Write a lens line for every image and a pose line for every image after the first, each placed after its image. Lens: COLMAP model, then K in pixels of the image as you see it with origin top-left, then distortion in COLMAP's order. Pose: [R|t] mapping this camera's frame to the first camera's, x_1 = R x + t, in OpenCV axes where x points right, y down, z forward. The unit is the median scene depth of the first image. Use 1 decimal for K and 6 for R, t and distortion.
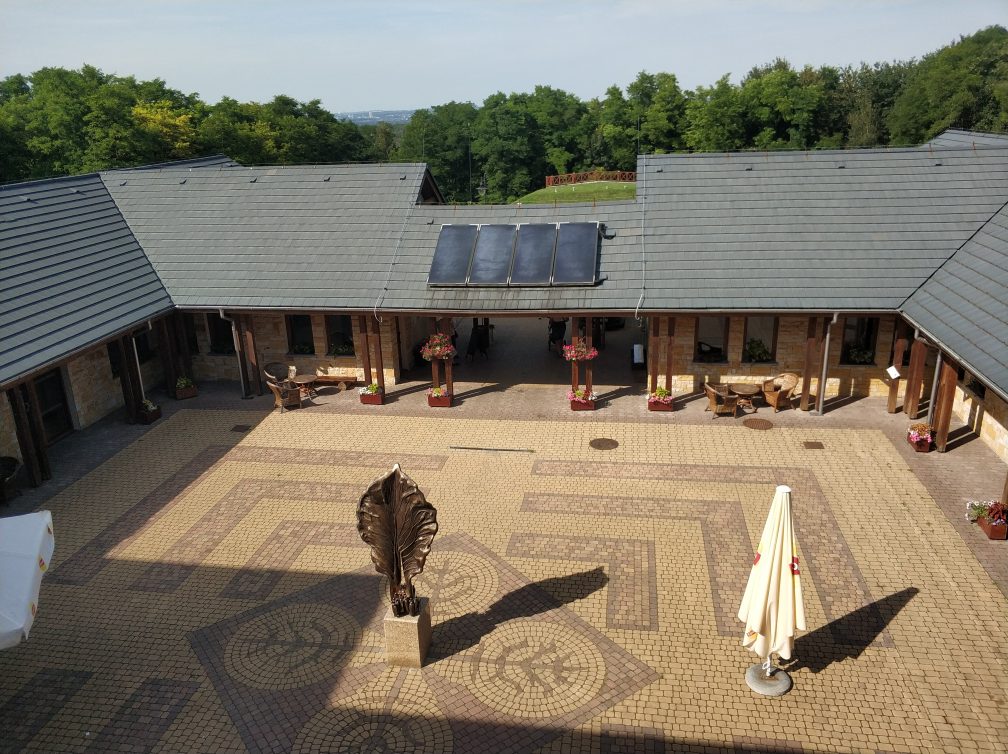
lens RADIAL K [[808.3, 0, 499.3], [0, 808.3, 386.7], [0, 0, 1]] dist [0.031648, -0.043666]
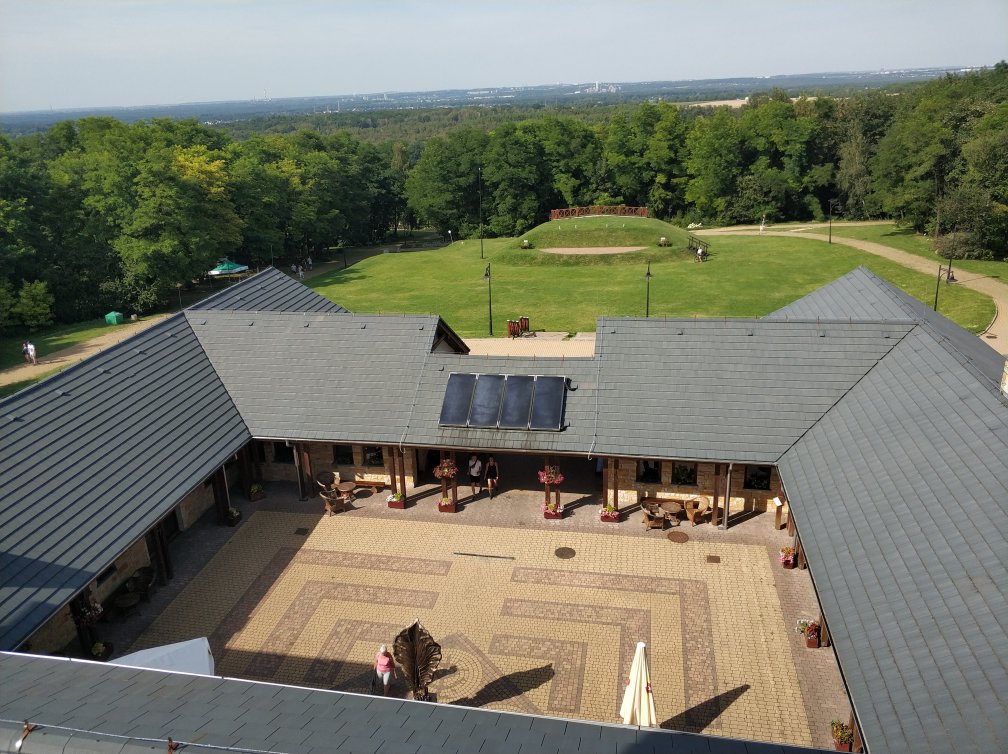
lens RADIAL K [[808.3, 0, 492.5], [0, 808.3, 386.7], [0, 0, 1]] dist [0.031648, -0.043666]
pose [[0.999642, 0.001584, -0.026715, 0.037475], [-0.000997, 0.999757, 0.022000, -0.218409], [0.026743, -0.021966, 0.999401, -0.341982]]
